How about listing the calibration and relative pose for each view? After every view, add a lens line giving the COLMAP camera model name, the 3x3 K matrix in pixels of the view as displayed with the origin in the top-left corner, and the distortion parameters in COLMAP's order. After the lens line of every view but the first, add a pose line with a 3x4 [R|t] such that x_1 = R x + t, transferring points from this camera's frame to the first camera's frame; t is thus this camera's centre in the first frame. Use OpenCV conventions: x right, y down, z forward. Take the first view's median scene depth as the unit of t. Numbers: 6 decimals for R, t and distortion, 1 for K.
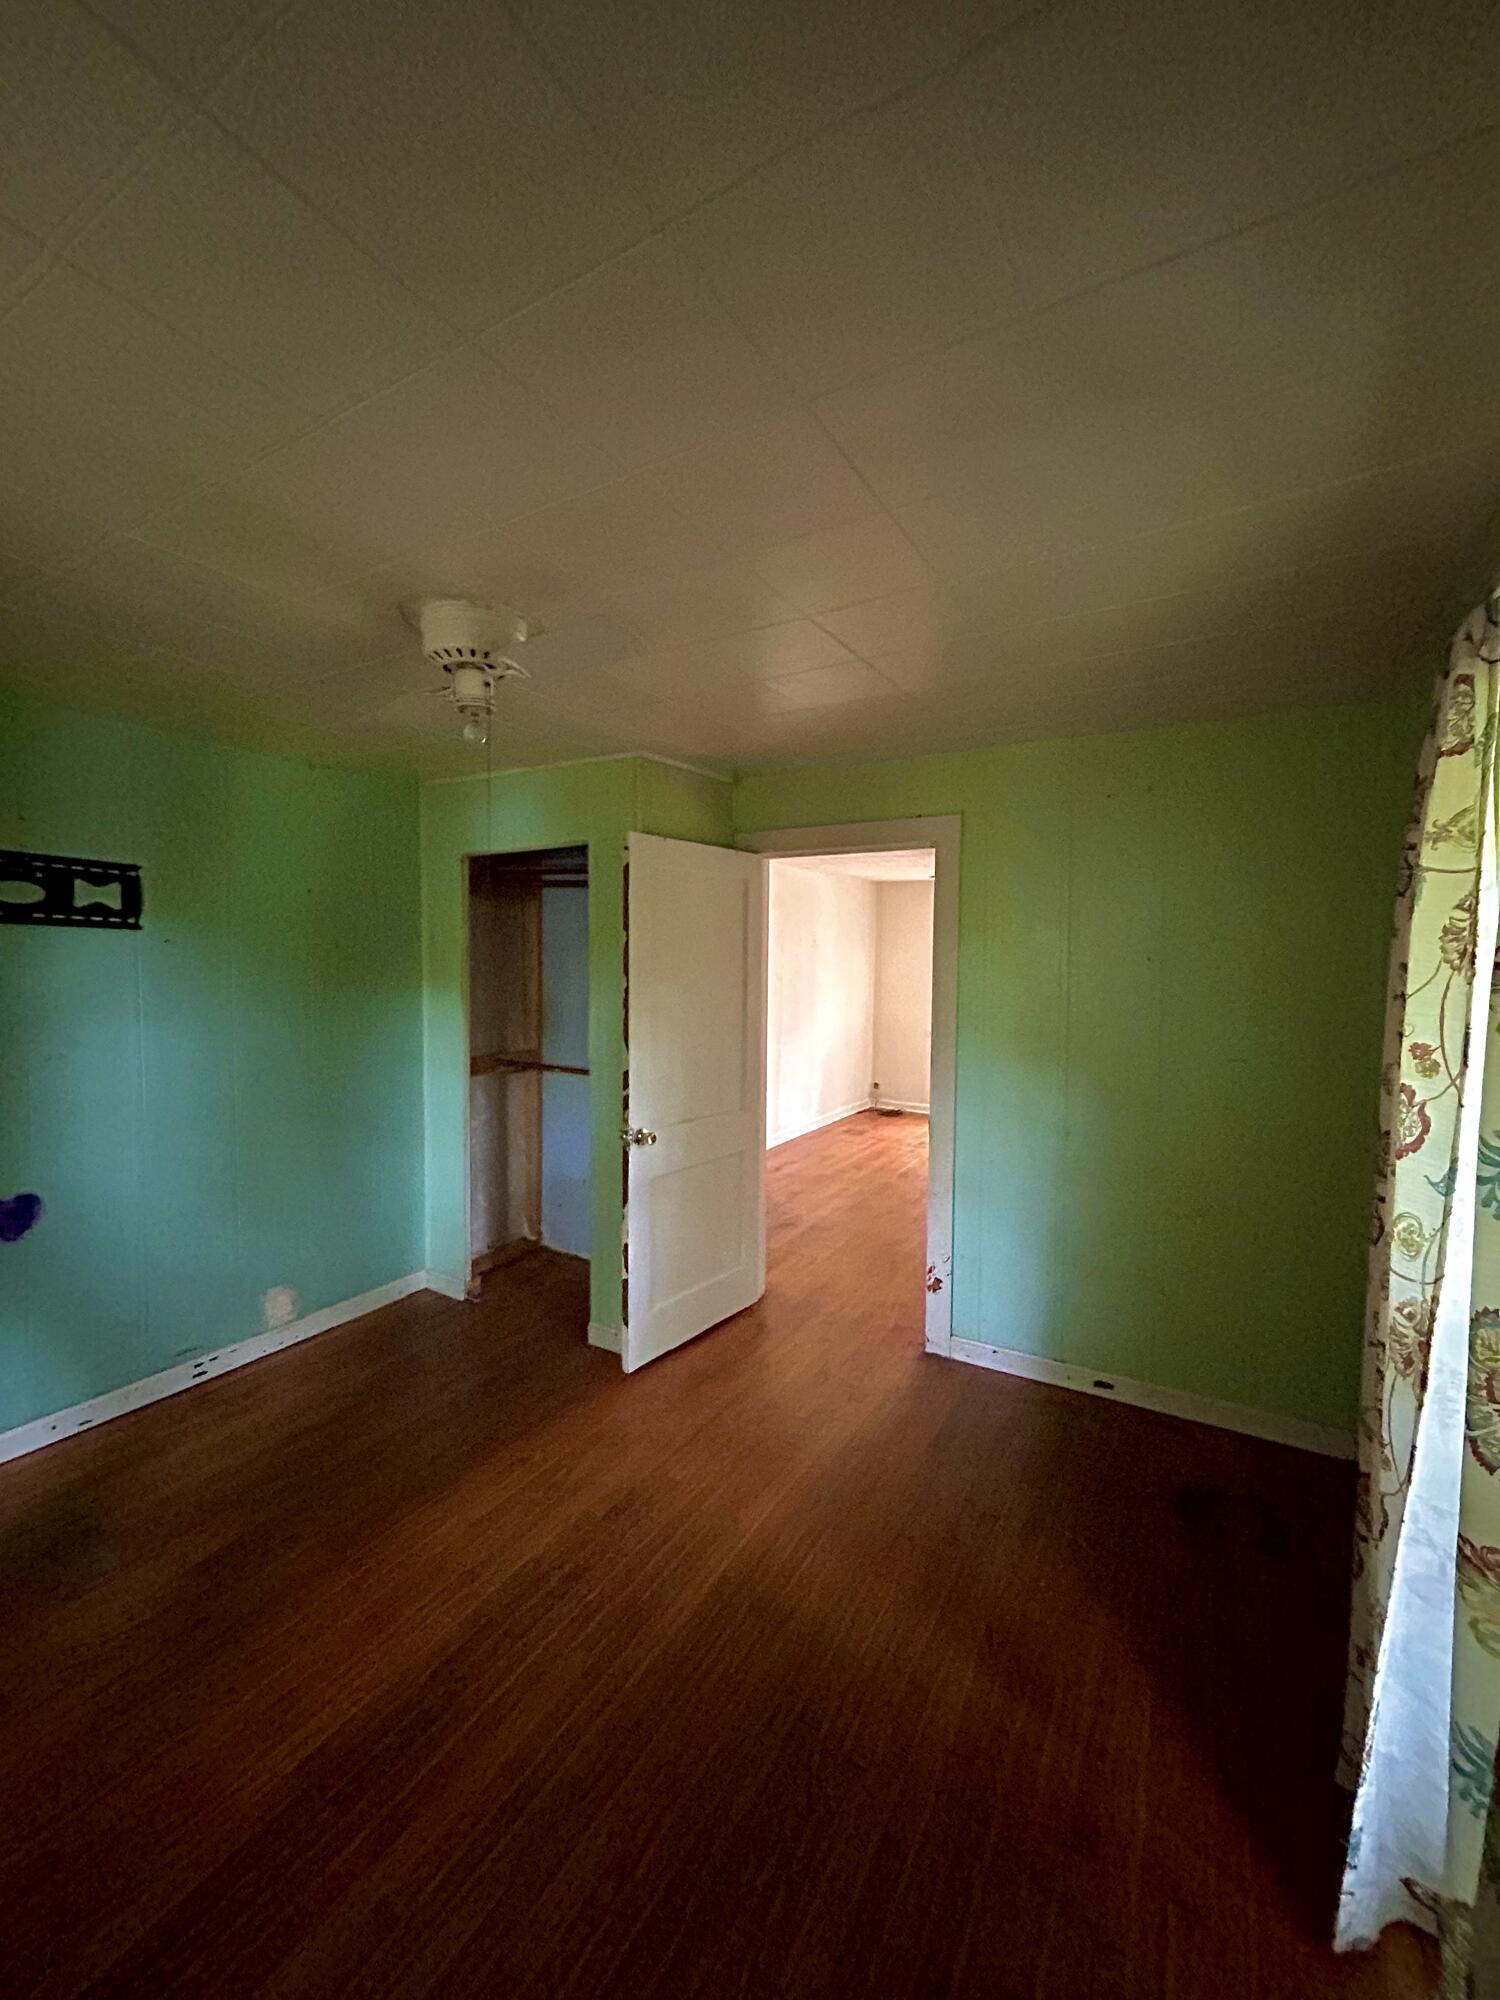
lens RADIAL K [[813.0, 0, 747.6], [0, 813.0, 999.9], [0, 0, 1]] dist [0.003774, 0.000807]
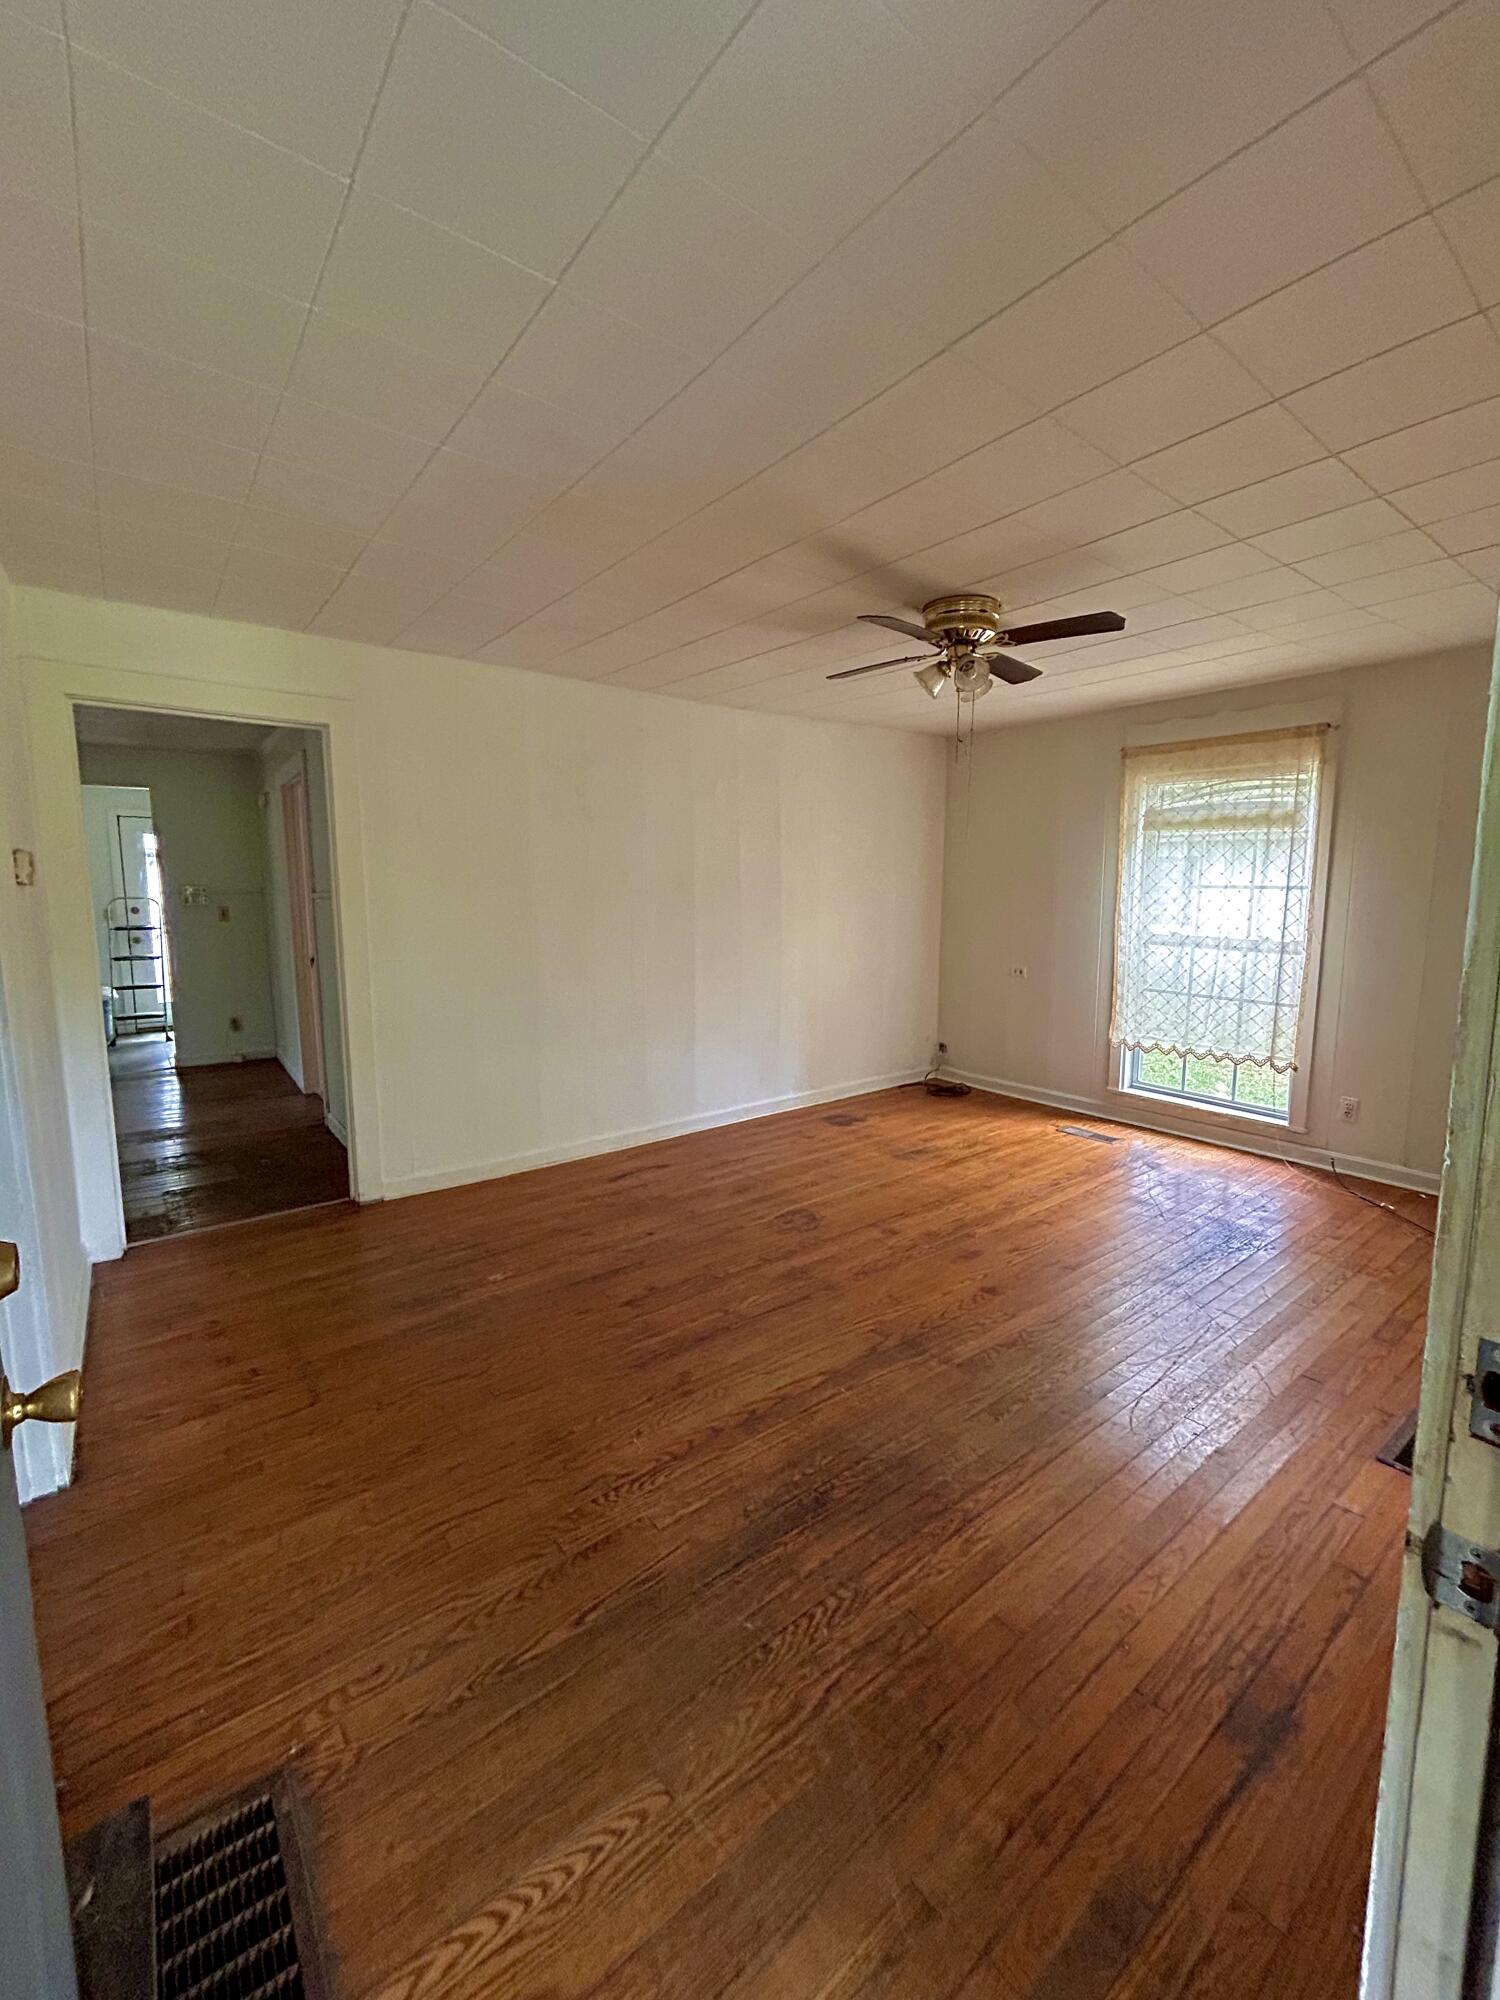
lens RADIAL K [[813.0, 0, 747.6], [0, 813.0, 999.9], [0, 0, 1]] dist [0.003774, 0.000807]
pose [[0.930603, 0.037015, -0.364155, 0.691668], [-0.006154, 0.996315, 0.085547, 0.027254], [0.365979, -0.077369, 0.927401, 0.878340]]
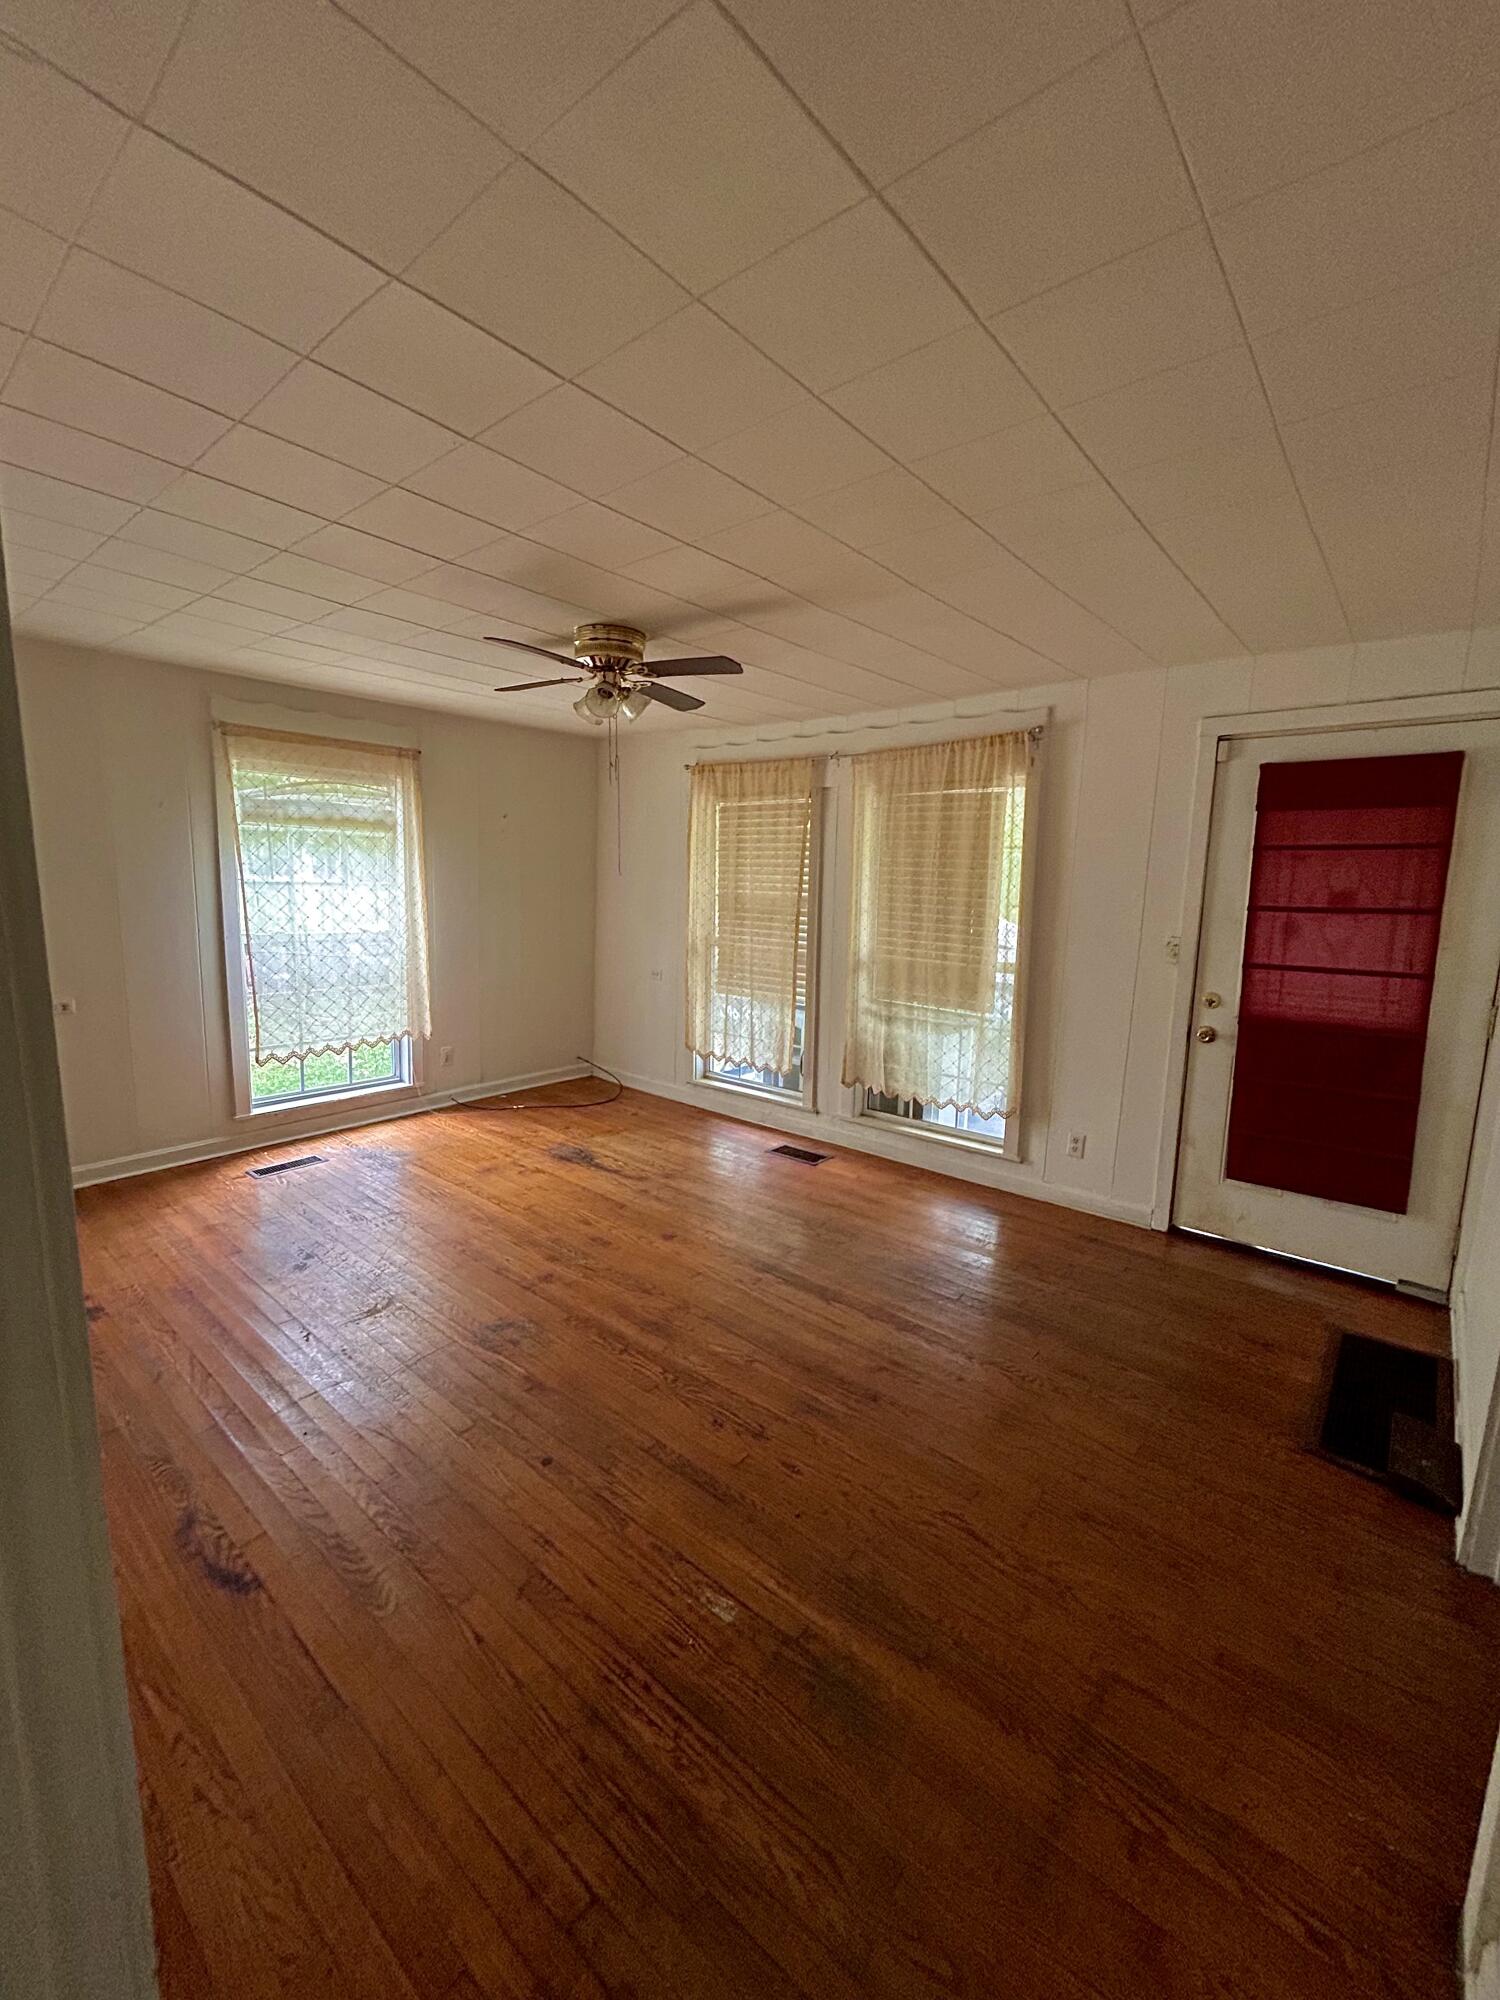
lens RADIAL K [[813.0, 0, 747.6], [0, 813.0, 999.9], [0, 0, 1]] dist [0.003774, 0.000807]
pose [[0.161549, -0.167022, 0.972628, -0.337625], [0.029324, 0.985951, 0.164440, -0.060475], [-0.986429, 0.001956, 0.164177, 1.494816]]
